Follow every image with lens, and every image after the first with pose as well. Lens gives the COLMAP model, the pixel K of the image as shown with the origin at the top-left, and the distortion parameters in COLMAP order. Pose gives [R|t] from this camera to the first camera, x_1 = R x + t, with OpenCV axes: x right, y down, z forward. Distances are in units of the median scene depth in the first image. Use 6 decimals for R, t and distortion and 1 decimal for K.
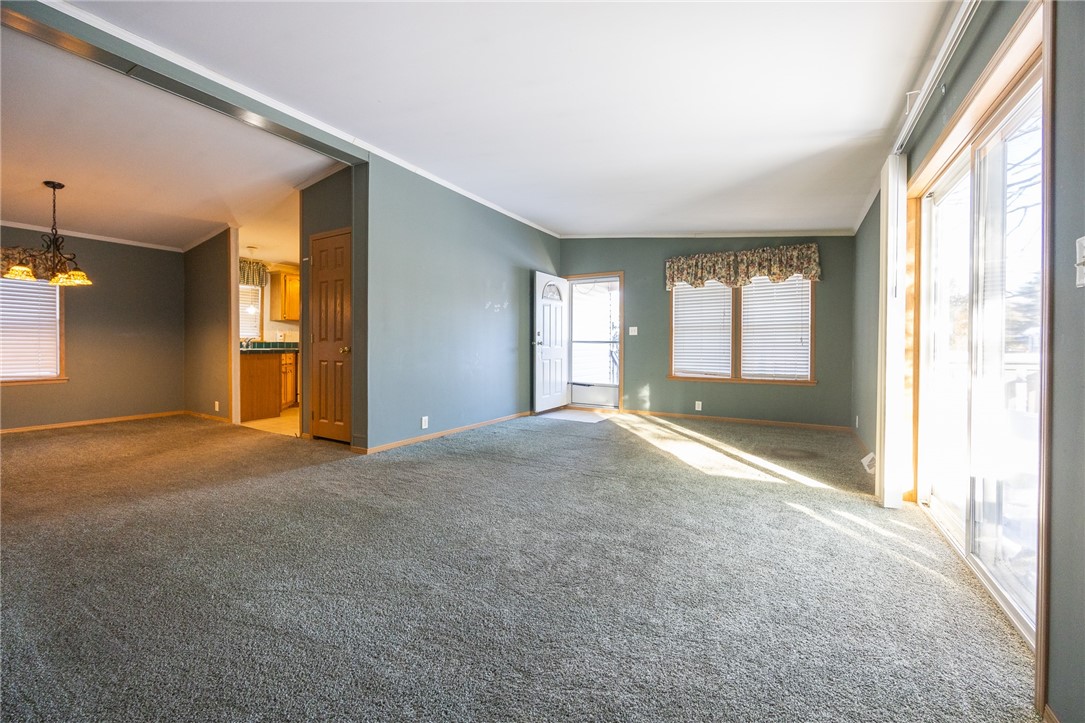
lens RADIAL K [[436.1, 0, 544.3], [0, 436.1, 351.5], [0, 0, 1]] dist [-0.000535, 0.000256]
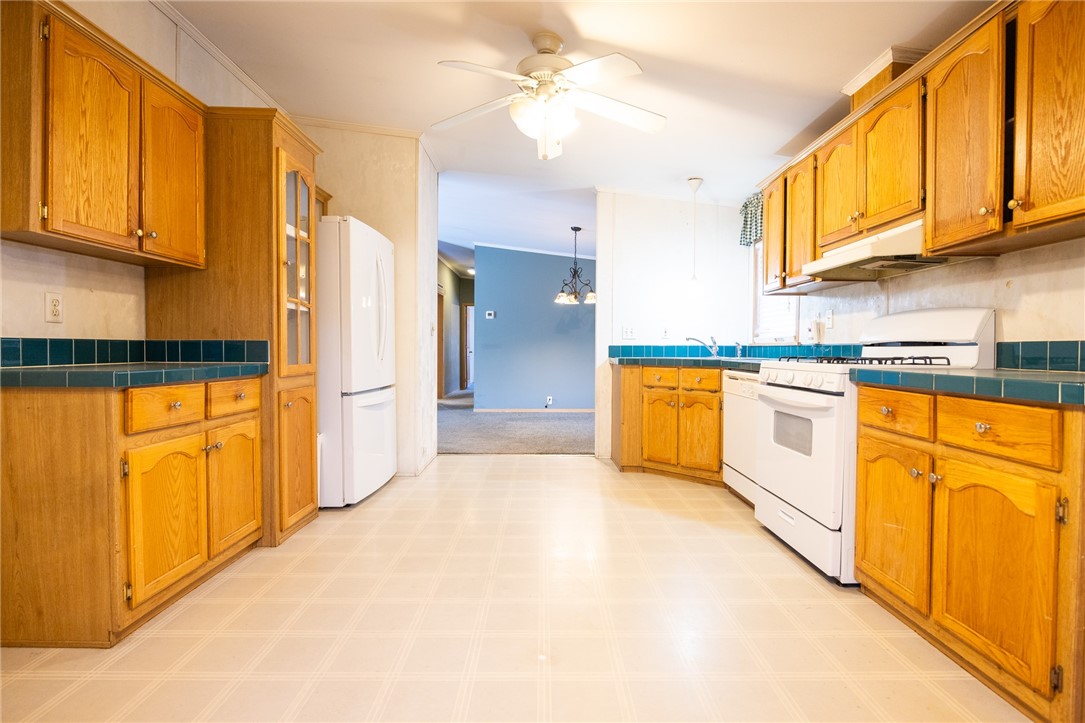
lens RADIAL K [[511.6, 0, 549.9], [0, 511.6, 358.9], [0, 0, 1]] dist [-0.002421, -0.000752]
pose [[-0.852145, 0.007332, -0.523254, -0.168250], [-0.011211, 0.999417, 0.032262, -0.025782], [0.523186, 0.033359, -0.851566, 1.630105]]
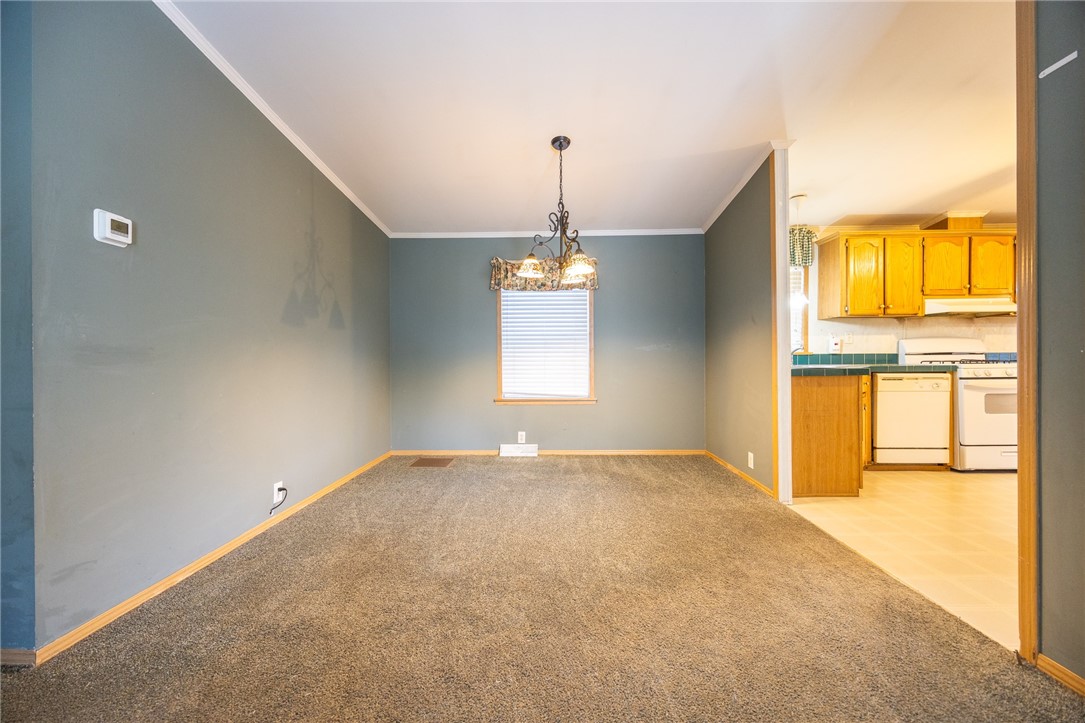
lens RADIAL K [[436.1, 0, 541.6], [0, 436.1, 362.0], [0, 0, 1]] dist [-0.000535, 0.000256]
pose [[0.506070, -0.003388, -0.862486, -0.364900], [-0.002267, 0.999984, -0.005258, -0.007764], [0.862489, 0.004616, 0.506054, 0.430291]]
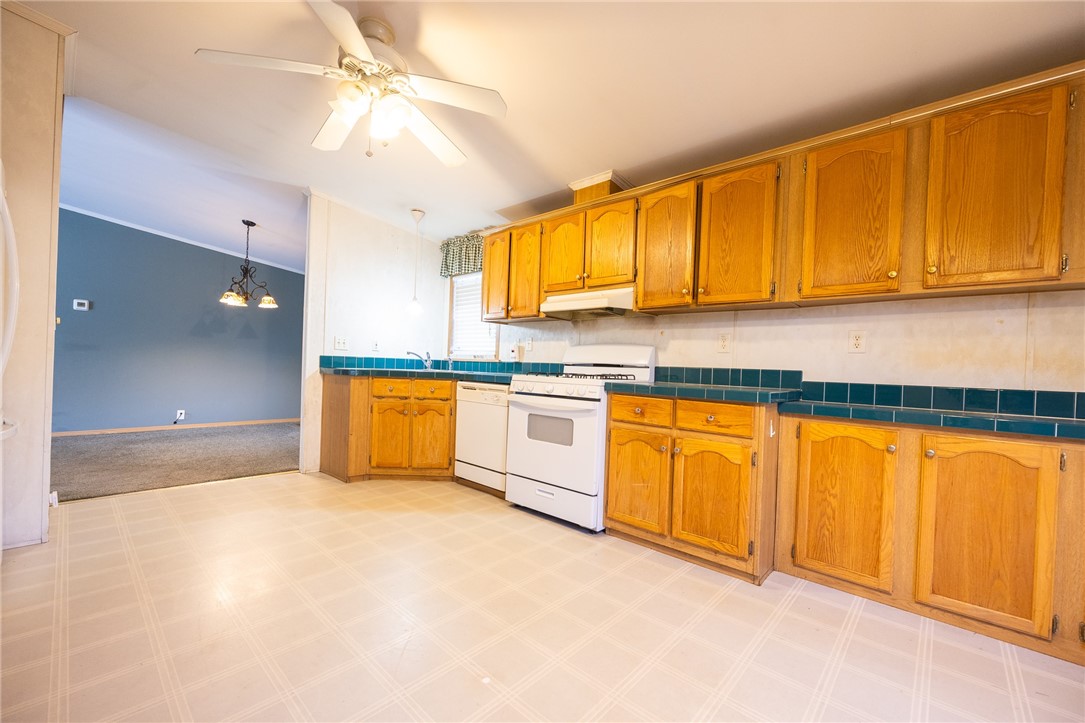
lens RADIAL K [[436.1, 0, 544.2], [0, 436.1, 369.5], [0, 0, 1]] dist [-0.000535, 0.000256]
pose [[-0.205825, -0.001098, -0.978588, -0.083899], [-0.050537, 0.998677, 0.009509, -0.023938], [0.977283, 0.051412, -0.205608, 1.460746]]
